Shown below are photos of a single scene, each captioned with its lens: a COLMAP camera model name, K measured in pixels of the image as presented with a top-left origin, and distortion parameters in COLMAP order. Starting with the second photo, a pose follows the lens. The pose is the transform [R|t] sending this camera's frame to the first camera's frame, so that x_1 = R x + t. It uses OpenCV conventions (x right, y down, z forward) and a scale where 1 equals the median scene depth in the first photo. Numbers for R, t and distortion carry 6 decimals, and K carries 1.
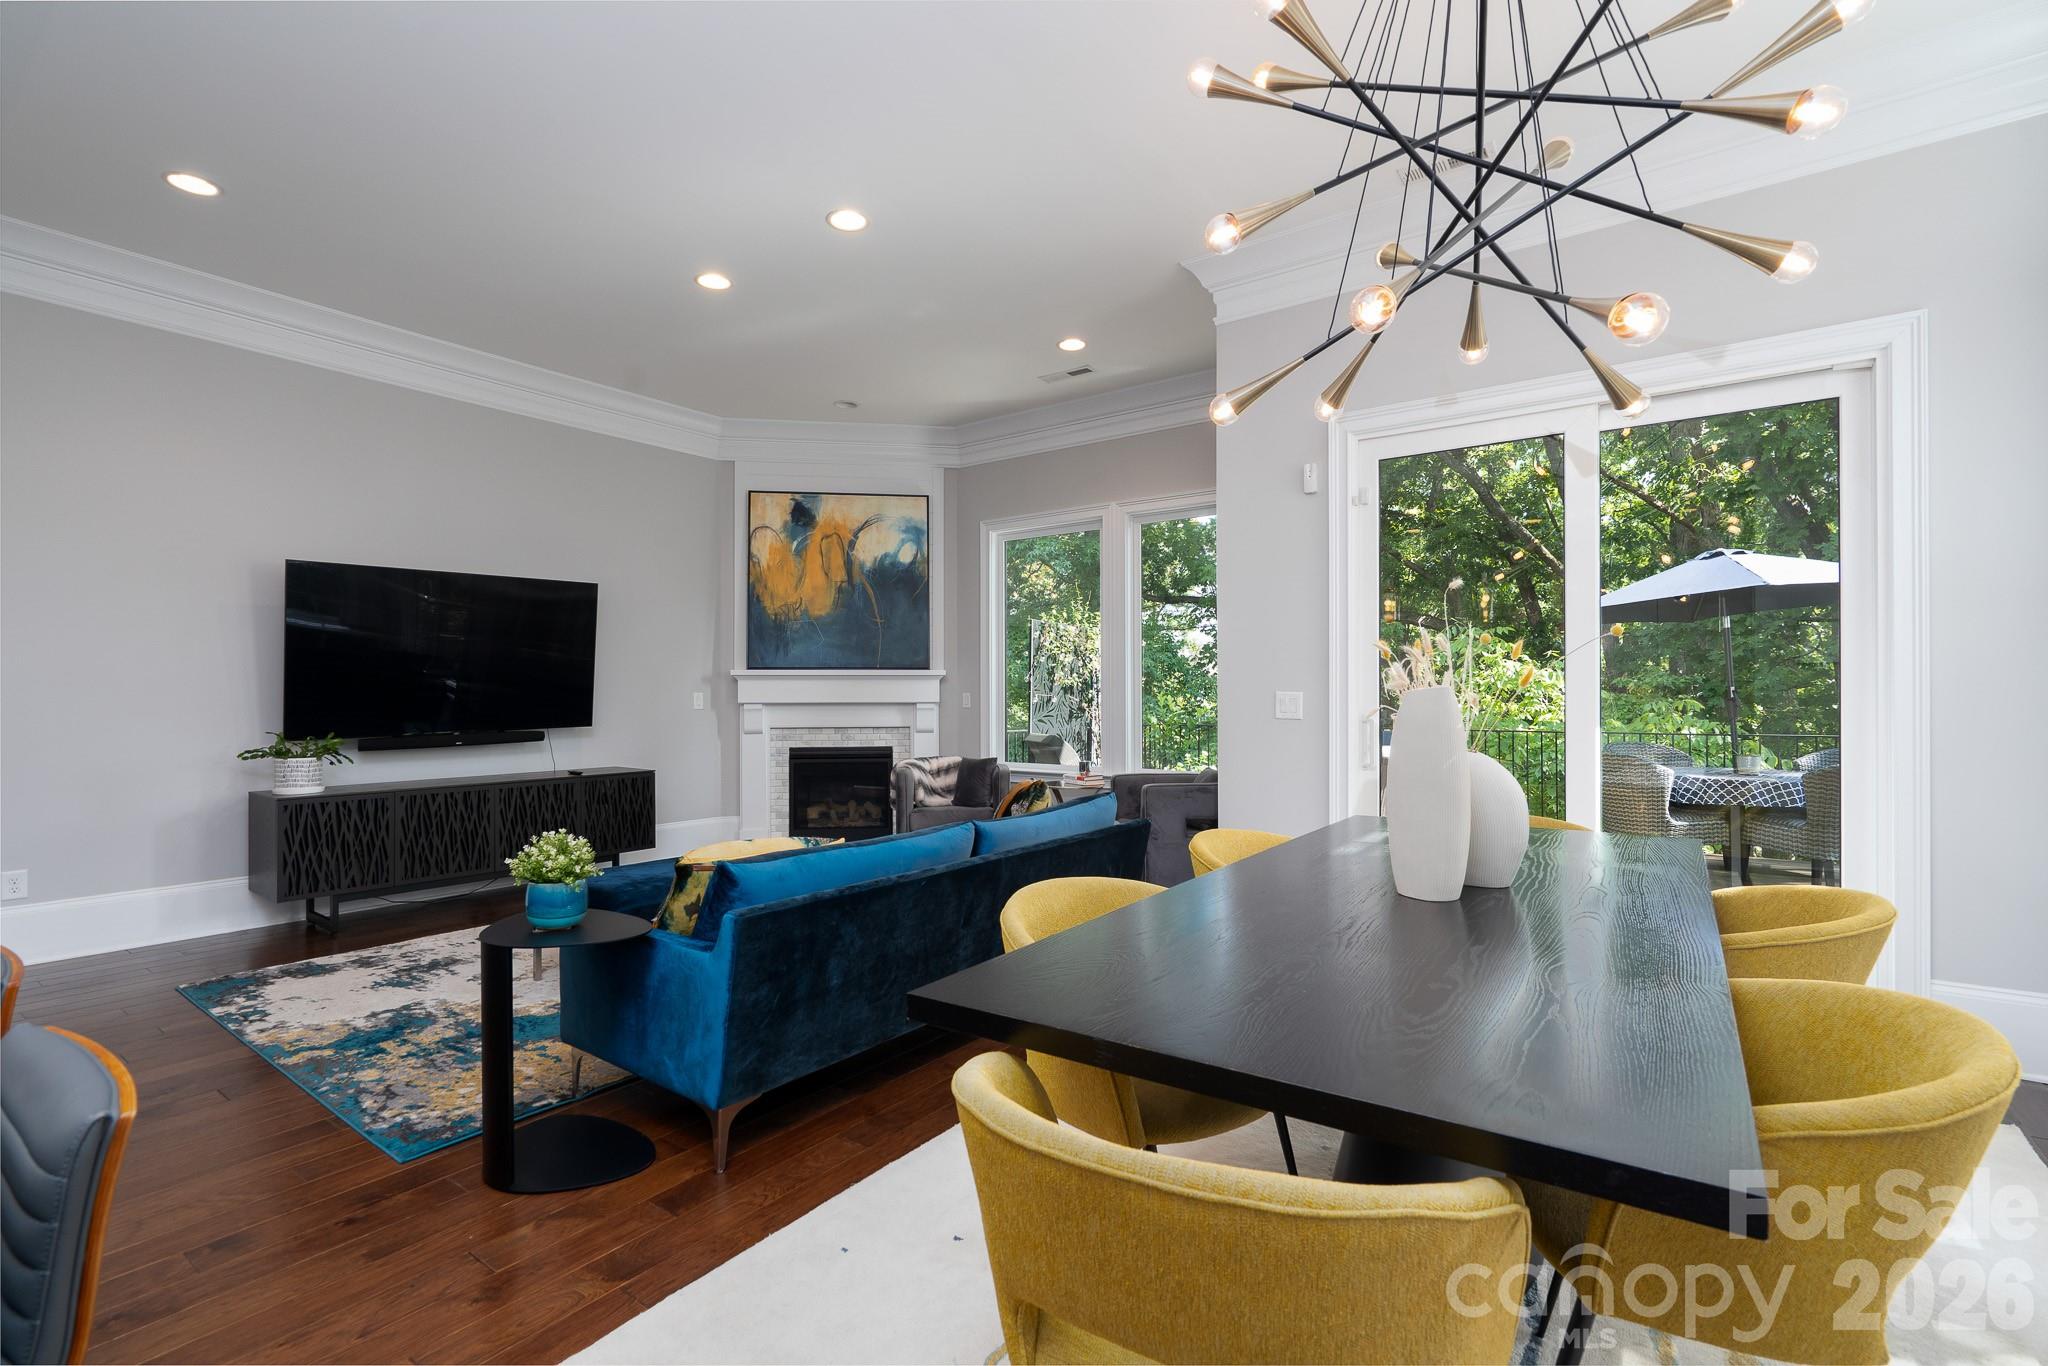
lens RADIAL K [[932.0, 0, 1058.1], [0, 932.0, 683.8], [0, 0, 1]] dist [-0.005894, 0.002174]
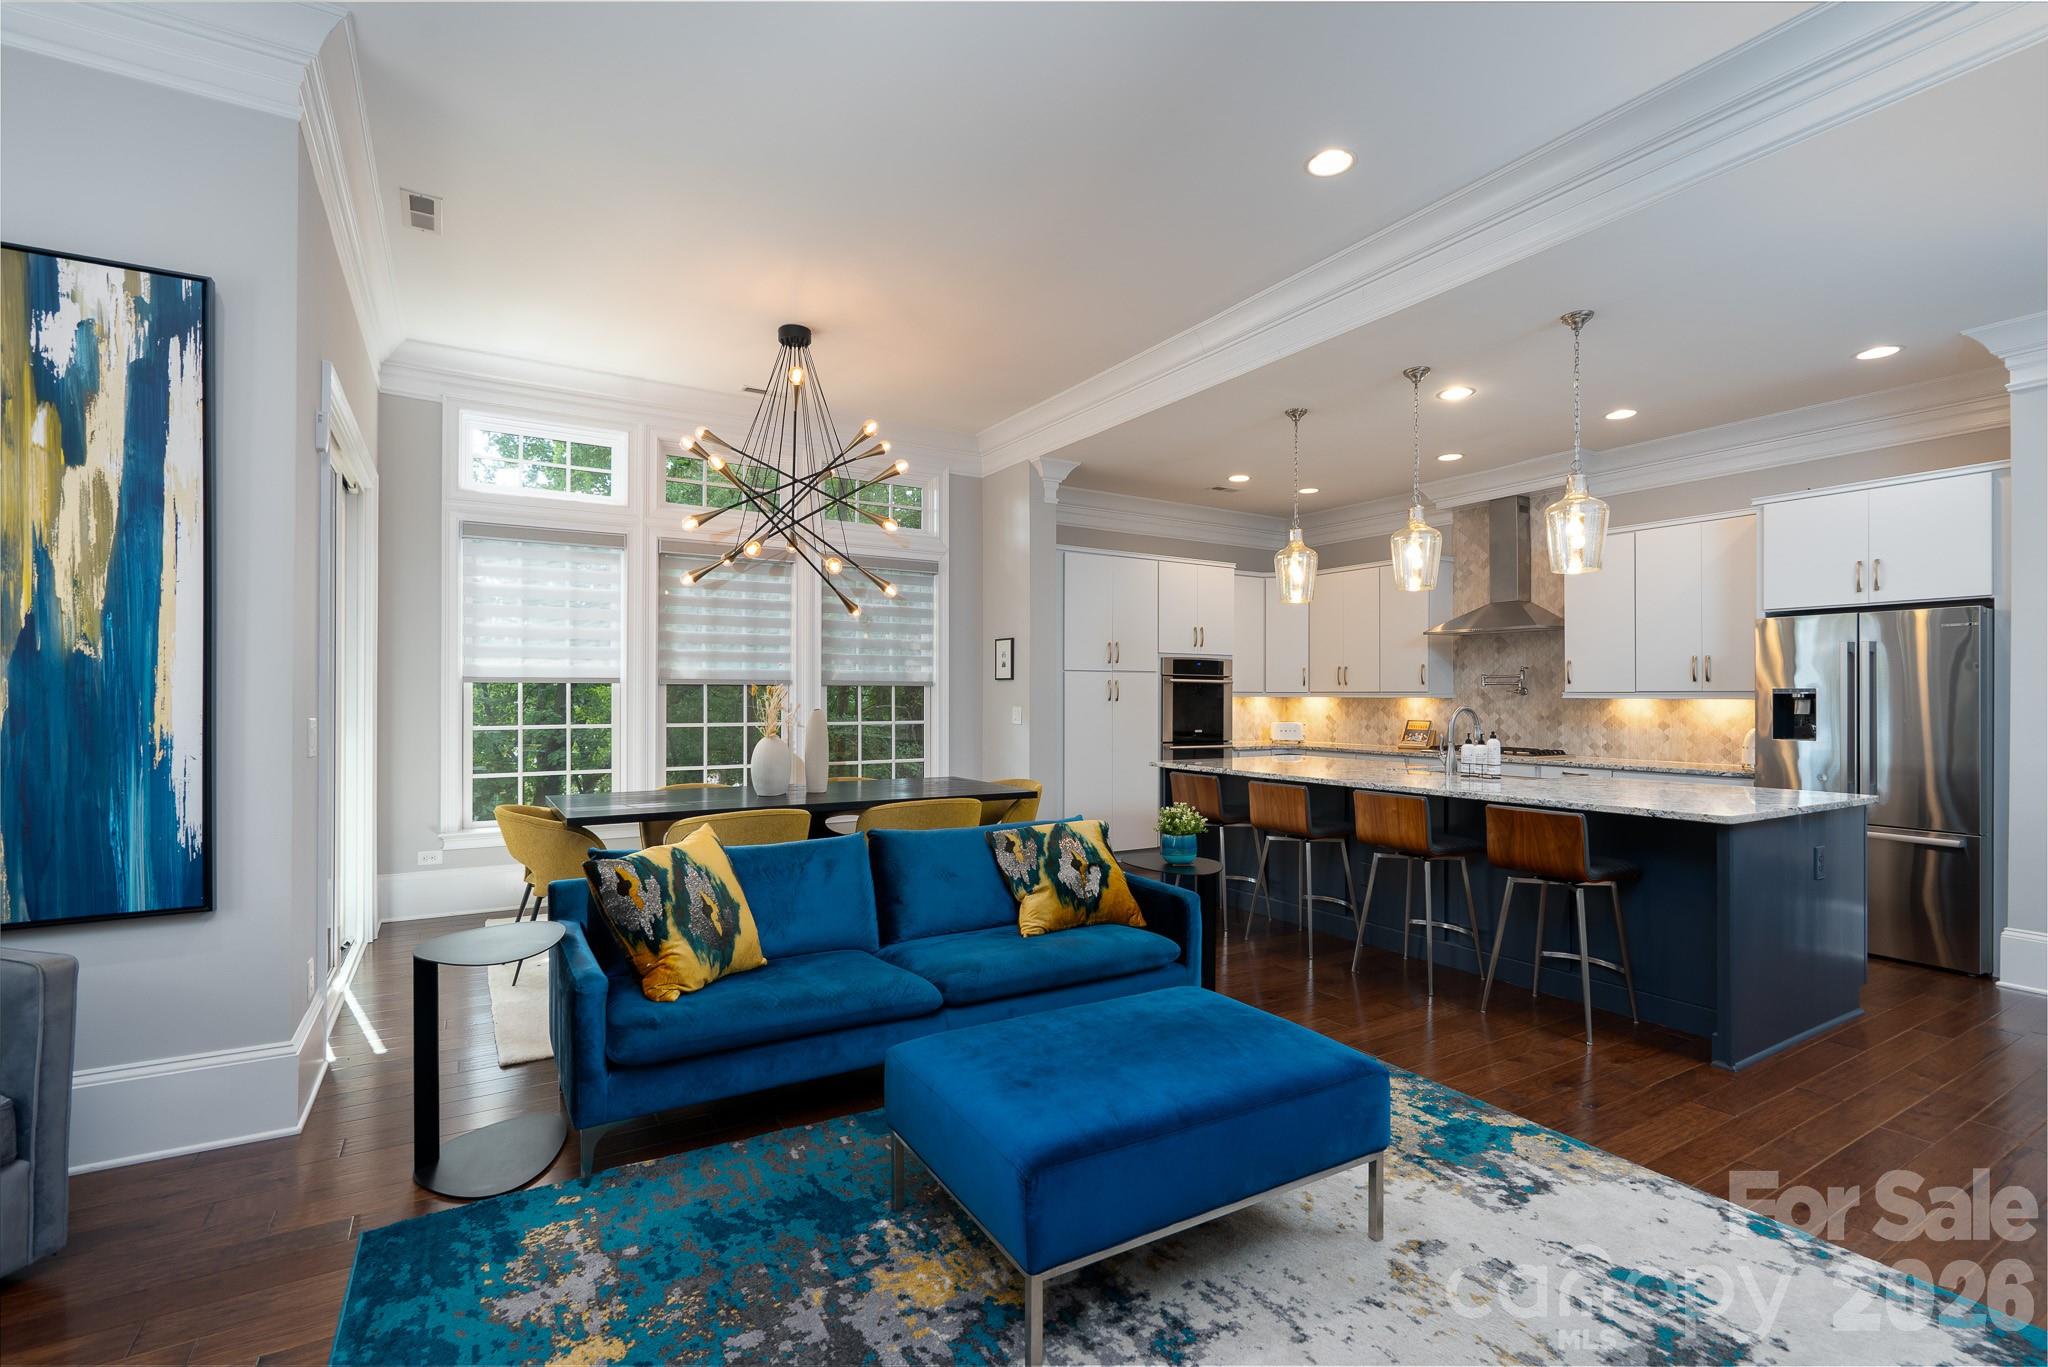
lens RADIAL K [[932.0, 0, 1038.9], [0, 932.0, 690.7], [0, 0, 1]] dist [-0.005894, 0.002174]
pose [[-0.925077, 0.006185, 0.379729, -0.326197], [0.000291, 0.999879, -0.015578, -0.001079], [-0.379780, -0.014300, -0.924966, 0.891841]]
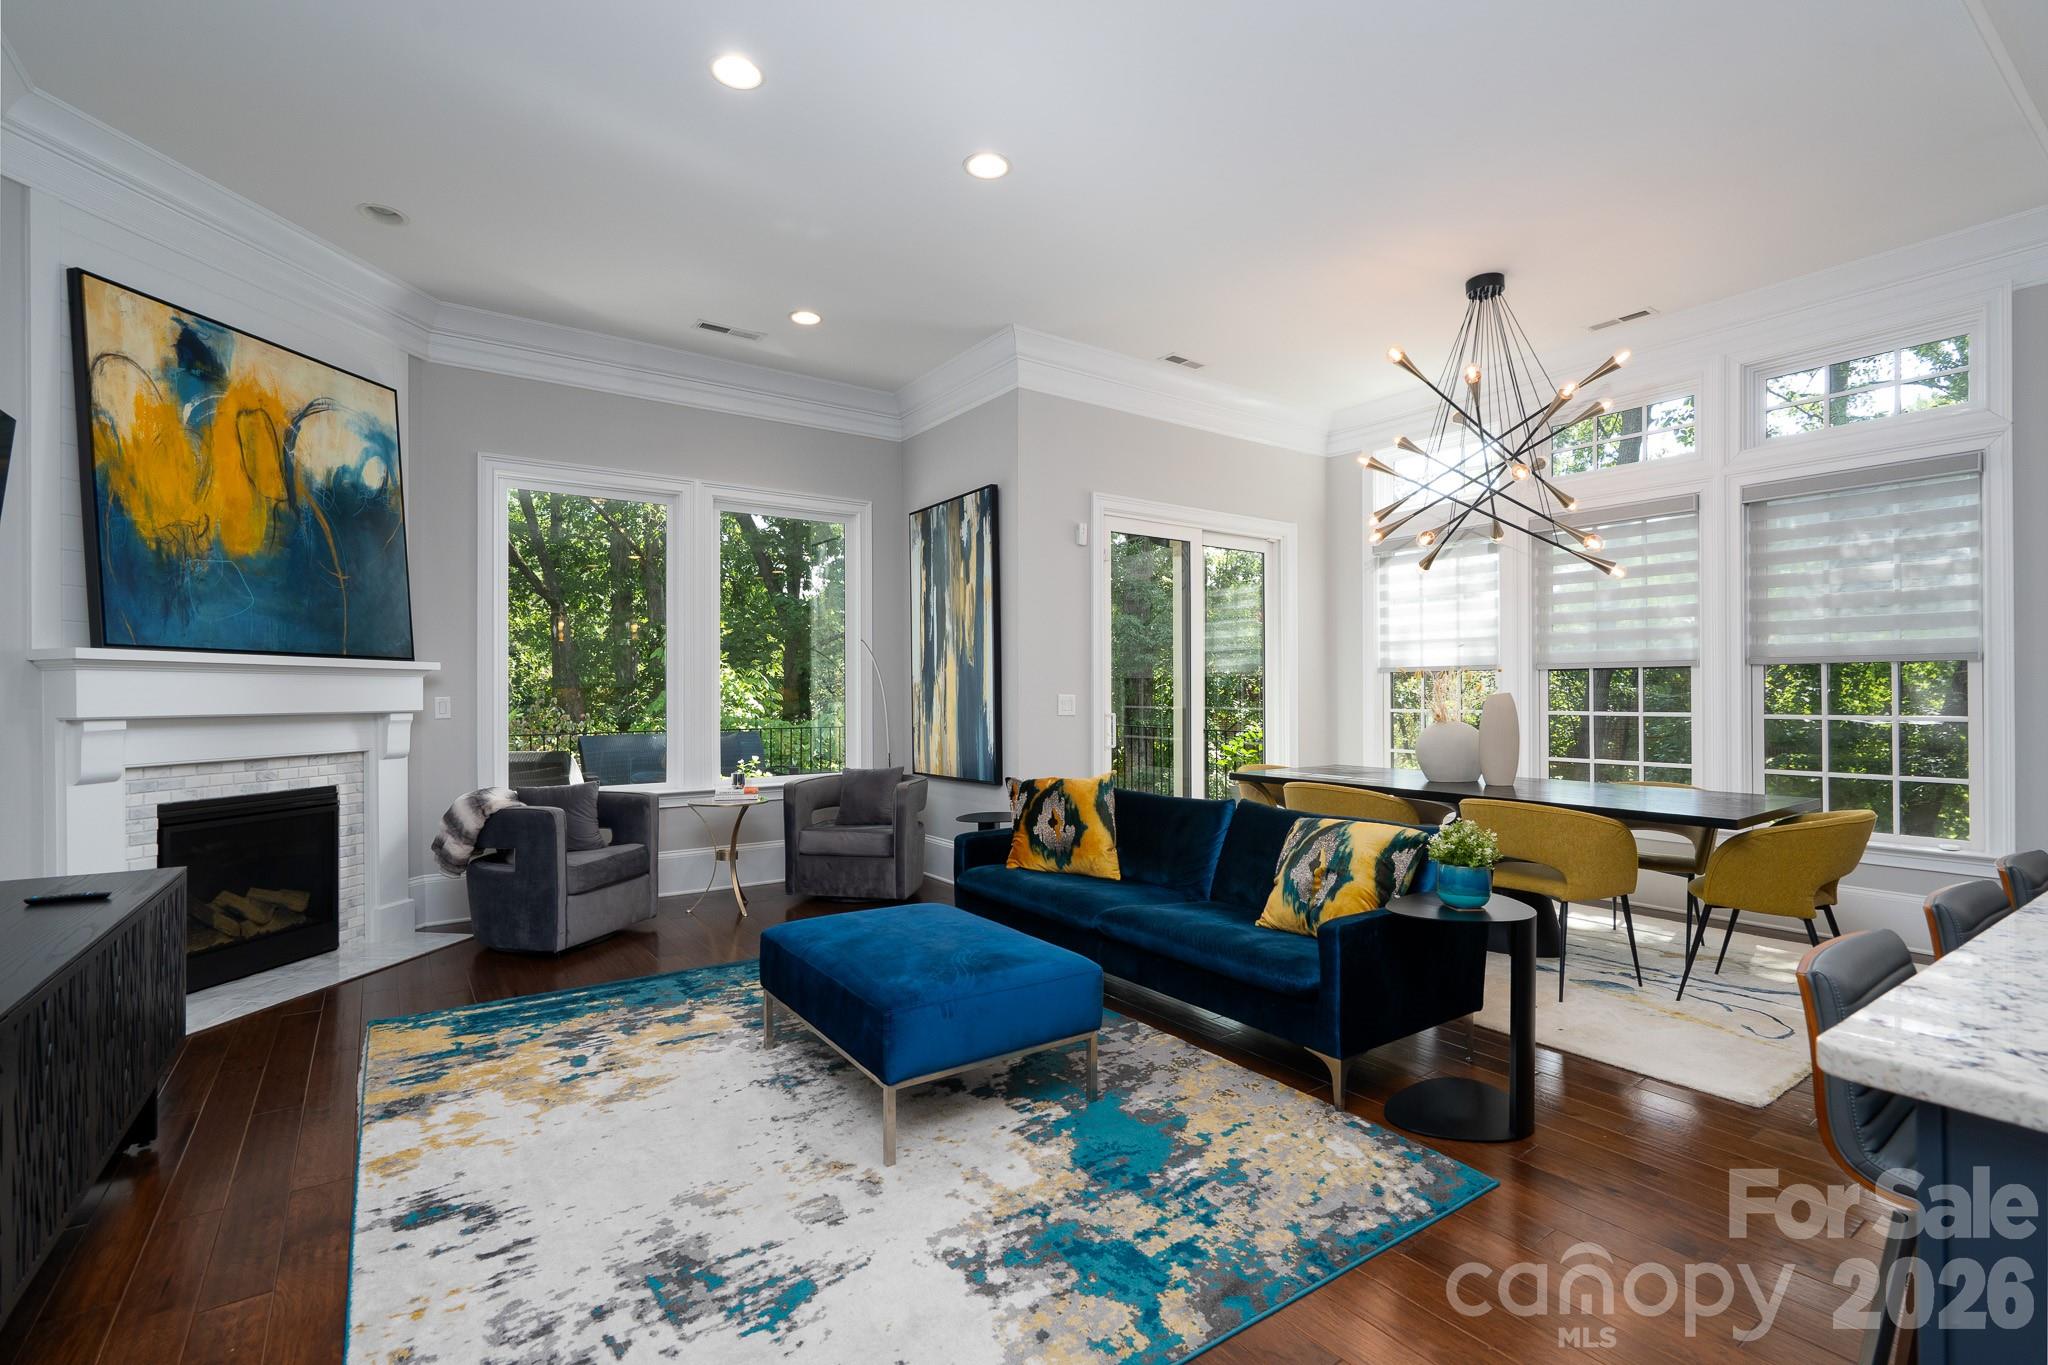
lens RADIAL K [[932.0, 0, 995.0], [0, 932.0, 687.0], [0, 0, 1]] dist [-0.005894, 0.002174]
pose [[0.335506, 0.008854, 0.941996, -0.621753], [-0.006715, 0.999953, -0.007007, 0.004745], [-0.942014, -0.003974, 0.335550, 0.406713]]
